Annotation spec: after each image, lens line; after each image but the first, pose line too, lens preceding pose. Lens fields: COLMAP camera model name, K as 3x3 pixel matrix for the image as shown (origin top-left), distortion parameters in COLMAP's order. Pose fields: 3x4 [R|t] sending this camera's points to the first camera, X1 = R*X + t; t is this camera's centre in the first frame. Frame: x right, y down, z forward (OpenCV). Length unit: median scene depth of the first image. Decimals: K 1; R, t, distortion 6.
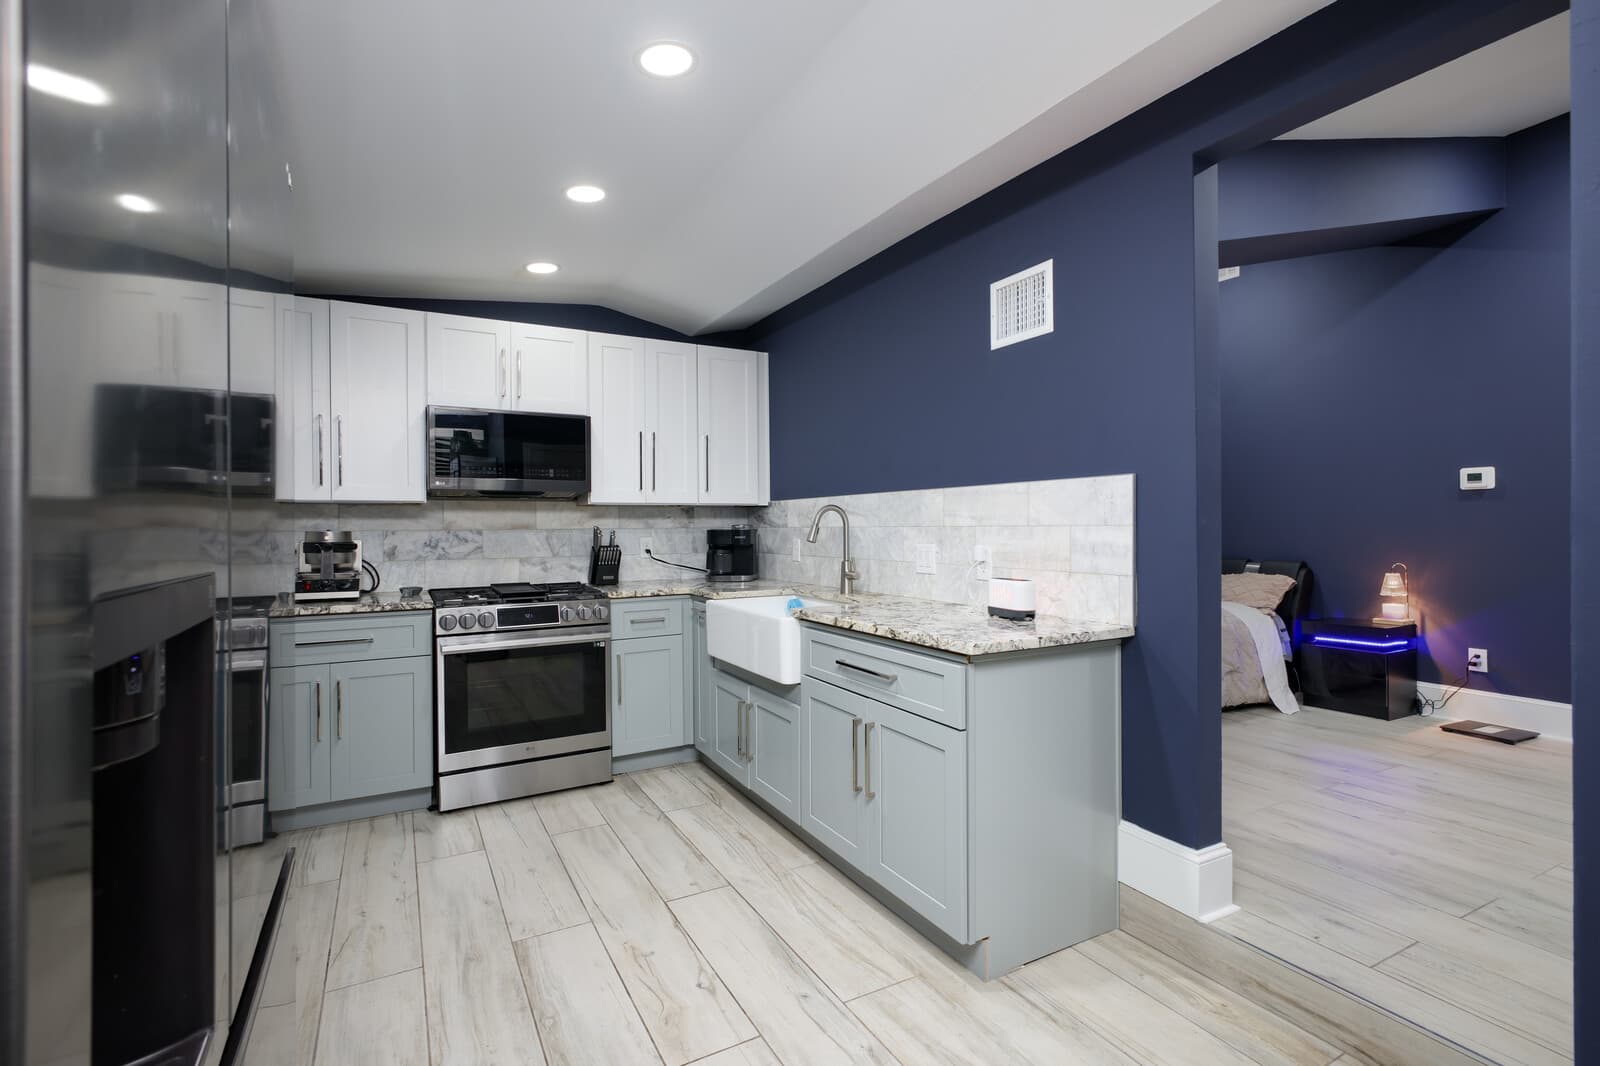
lens RADIAL K [[707.4, 0, 800.0], [0, 707.4, 533.0], [0, 0, 1]] dist [0.002184, 0.000217]
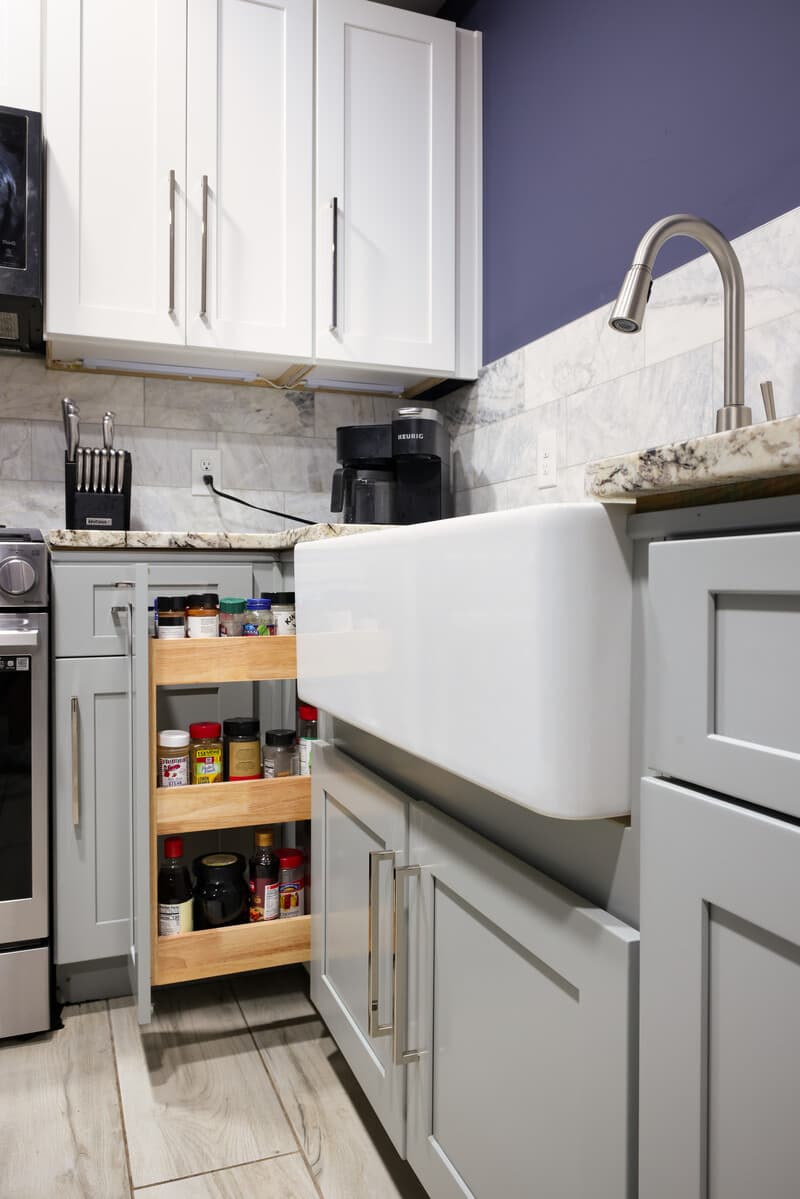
lens RADIAL K [[832.7, 0, 400.0], [0, 832.7, 599.5], [0, 0, 1]] dist [-0.009223, -0.002990]
pose [[0.990852, 0.013926, -0.134232, -0.022616], [-0.013163, 0.999892, 0.006566, 0.099918], [0.134309, -0.004739, 0.990928, 0.506661]]
